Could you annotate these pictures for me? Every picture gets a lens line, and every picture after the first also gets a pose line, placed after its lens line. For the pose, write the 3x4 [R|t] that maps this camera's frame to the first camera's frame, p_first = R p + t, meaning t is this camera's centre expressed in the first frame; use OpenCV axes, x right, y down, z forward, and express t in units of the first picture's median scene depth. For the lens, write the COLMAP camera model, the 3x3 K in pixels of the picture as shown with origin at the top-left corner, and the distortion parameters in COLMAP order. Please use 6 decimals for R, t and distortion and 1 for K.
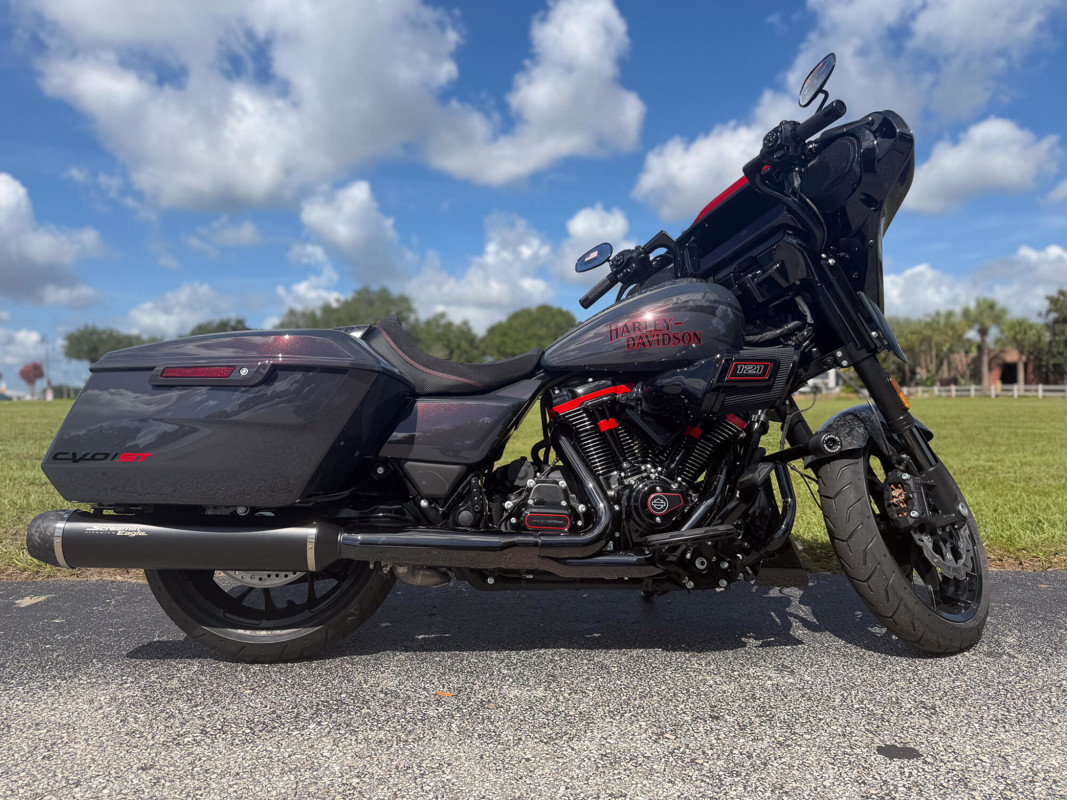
lens RADIAL K [[758.5, 0, 525.7], [0, 758.5, 401.2], [0, 0, 1]] dist [-0.005996, 0.003614]
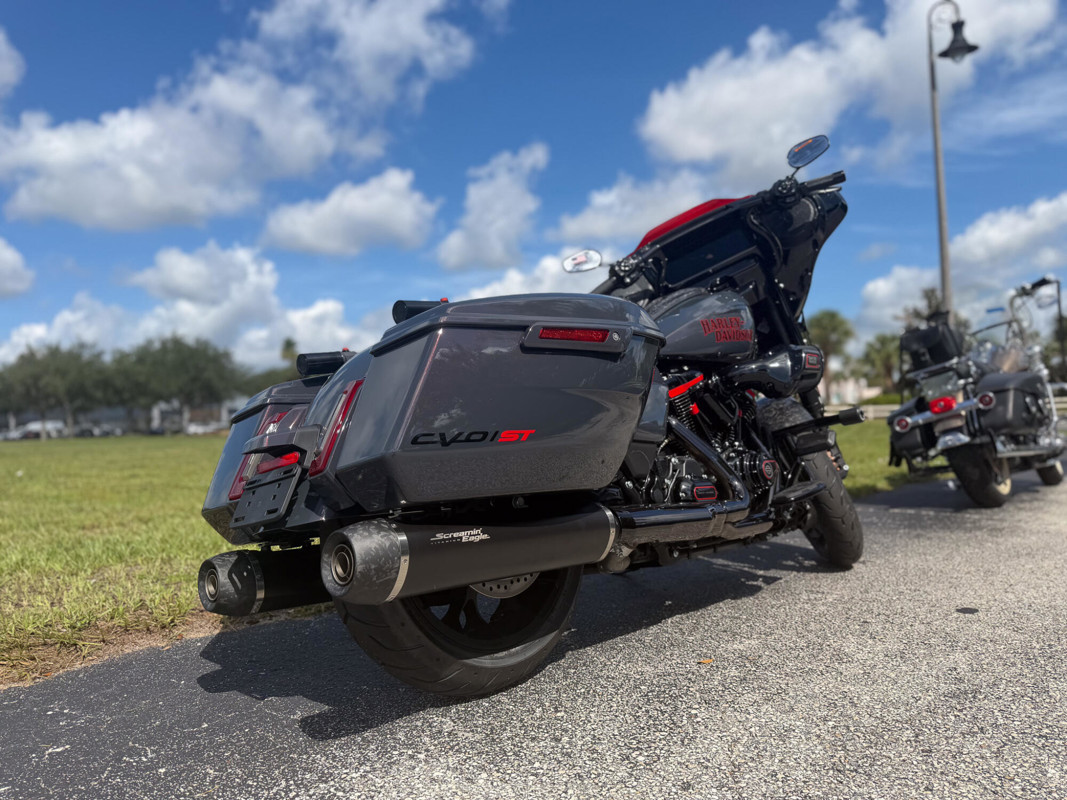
lens RADIAL K [[758.5, 0, 525.7], [0, 758.5, 401.2], [0, 0, 1]] dist [-0.005996, 0.003614]
pose [[0.743092, -0.000580, 0.669189, -0.824050], [0.035384, 0.998635, -0.038427, 0.054524], [-0.668253, 0.052234, 0.742098, 0.321308]]
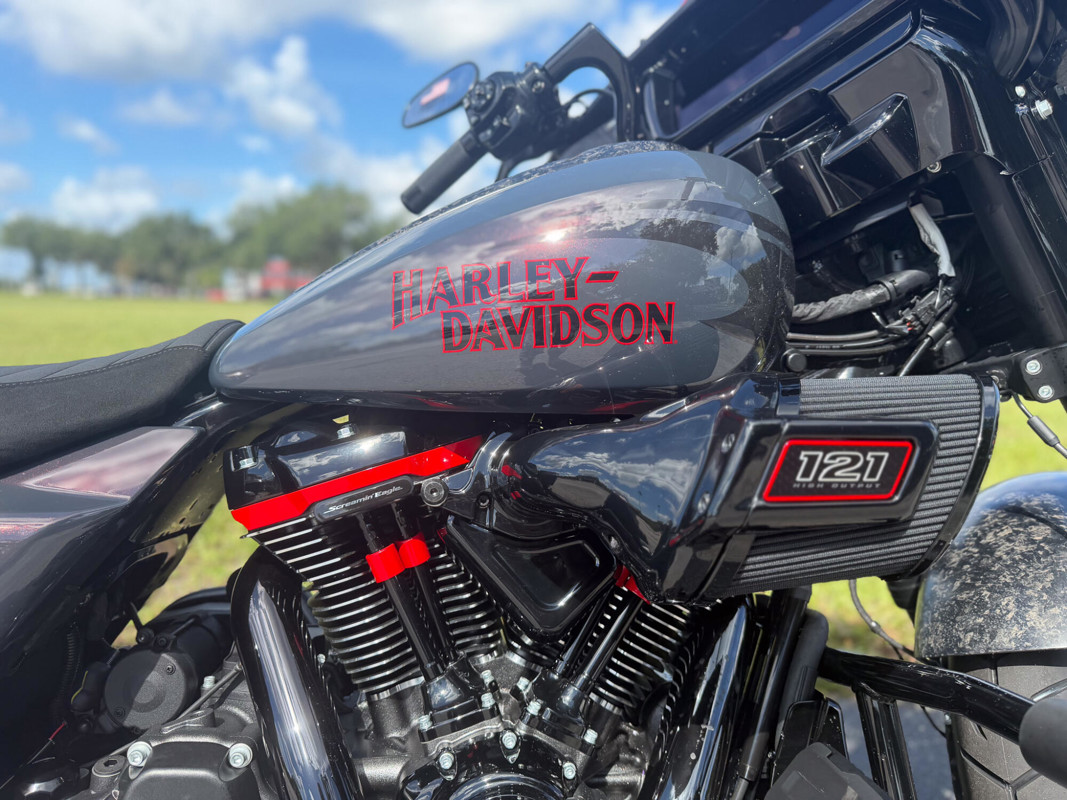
lens RADIAL K [[750.4, 0, 572.1], [0, 750.4, 399.8], [0, 0, 1]] dist [-0.008037, -0.000952]
pose [[0.995259, 0.017495, 0.095673, 0.152497], [-0.029178, 0.992087, 0.122114, -0.085087], [-0.092780, -0.124327, 0.987894, 0.657215]]
